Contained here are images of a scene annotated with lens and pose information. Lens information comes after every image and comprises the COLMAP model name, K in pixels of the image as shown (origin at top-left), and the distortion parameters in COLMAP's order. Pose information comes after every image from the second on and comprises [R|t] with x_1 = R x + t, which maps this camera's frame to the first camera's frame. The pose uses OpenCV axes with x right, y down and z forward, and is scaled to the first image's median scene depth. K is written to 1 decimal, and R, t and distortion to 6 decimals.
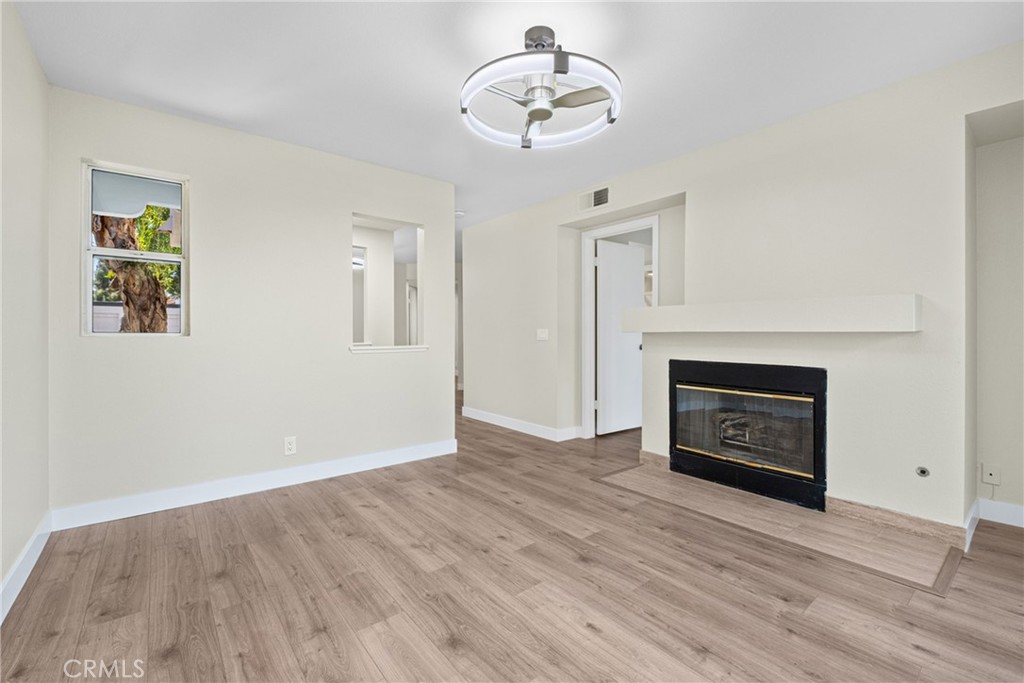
lens RADIAL K [[440.0, 0, 519.5], [0, 440.0, 335.5], [0, 0, 1]] dist [0.000954, -0.005621]
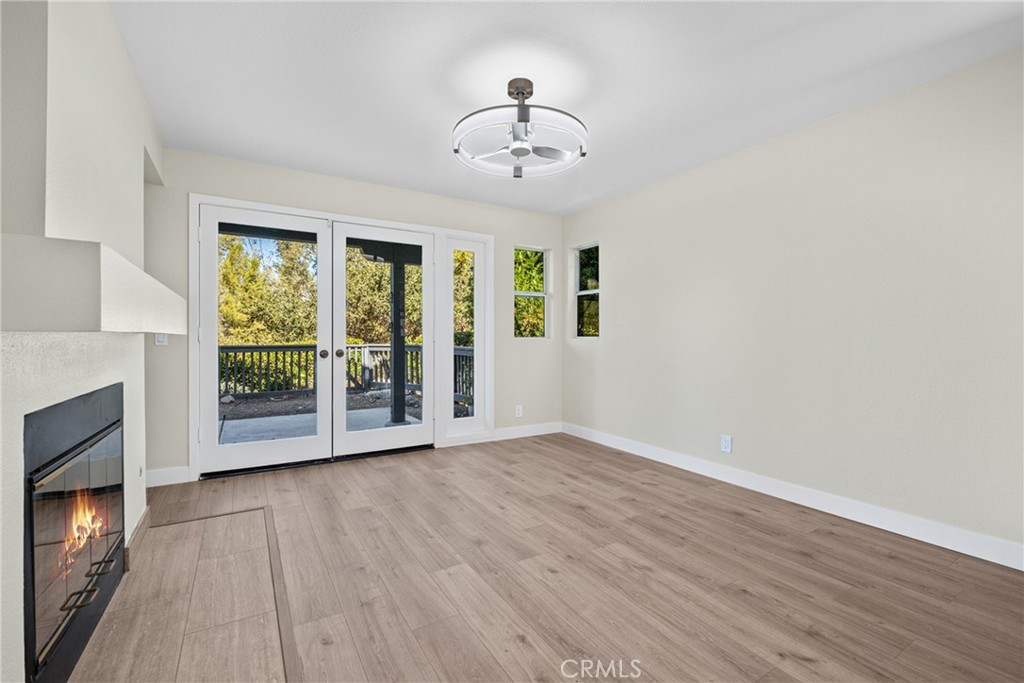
lens RADIAL K [[440.0, 0, 505.3], [0, 440.0, 344.2], [0, 0, 1]] dist [0.000954, -0.005621]
pose [[-0.986636, -0.004280, 0.162881, -0.086308], [-0.001074, 0.999804, 0.019769, -0.009301], [-0.162933, 0.019330, -0.986448, 1.840582]]
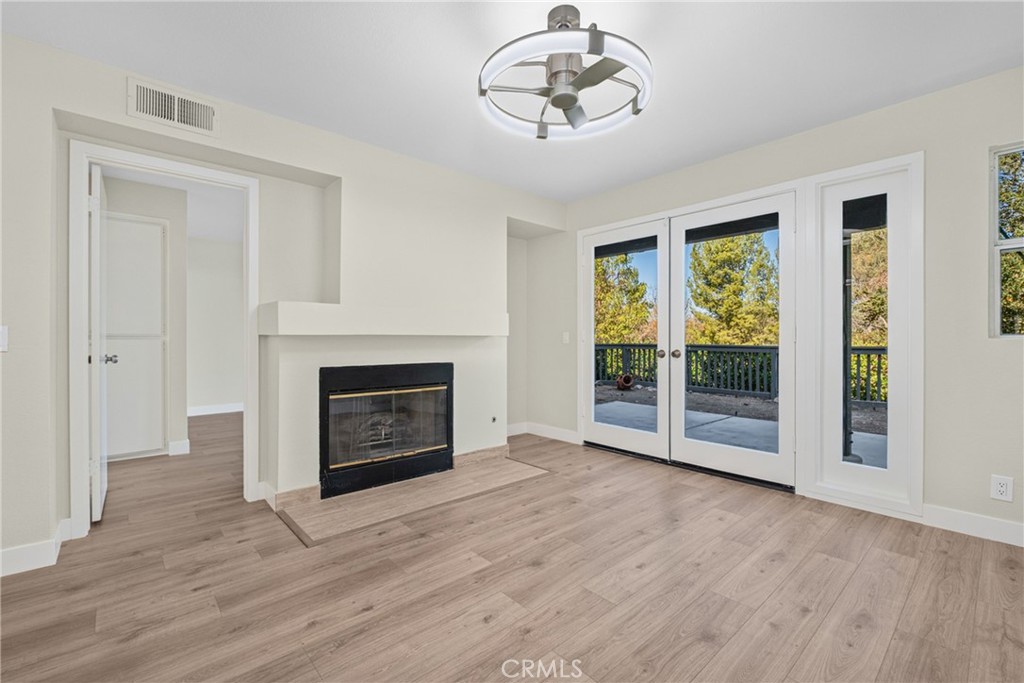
lens RADIAL K [[440.0, 0, 517.6], [0, 440.0, 341.3], [0, 0, 1]] dist [0.000954, -0.005621]
pose [[-0.040753, -0.010136, 0.999118, -0.747269], [0.003939, 0.999939, 0.010305, -0.004131], [-0.999161, 0.004355, -0.040711, 0.962716]]
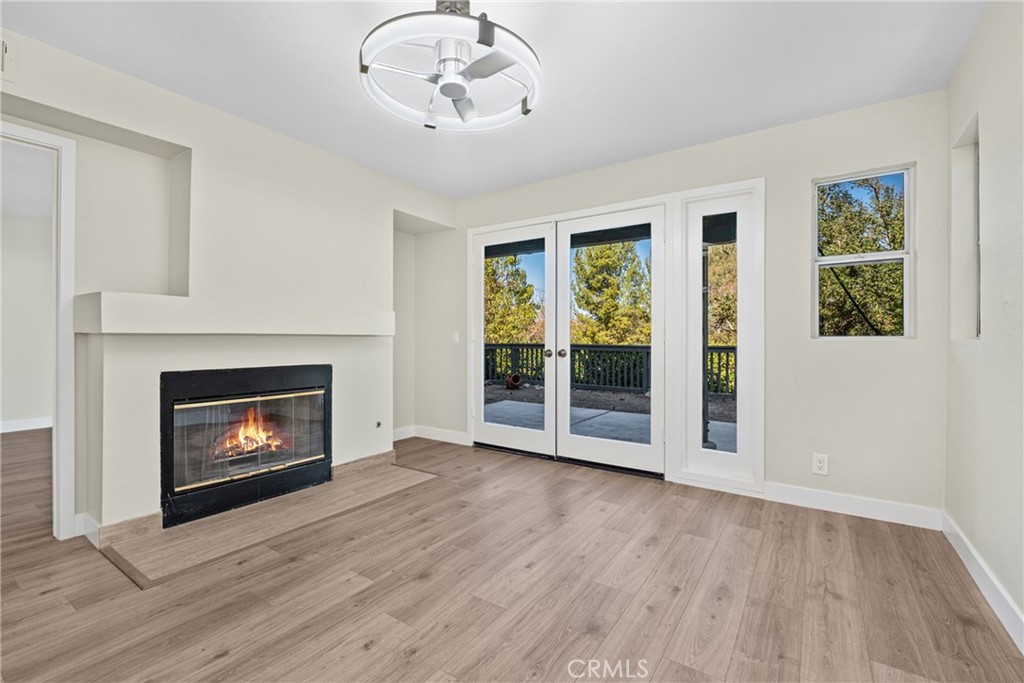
lens RADIAL K [[440.0, 0, 515.7], [0, 440.0, 341.5], [0, 0, 1]] dist [0.000954, -0.005621]
pose [[-0.280825, -0.011471, 0.959691, -0.717671], [0.000100, 0.999928, 0.011981, -0.004670], [-0.959759, 0.003461, -0.280803, 0.956030]]
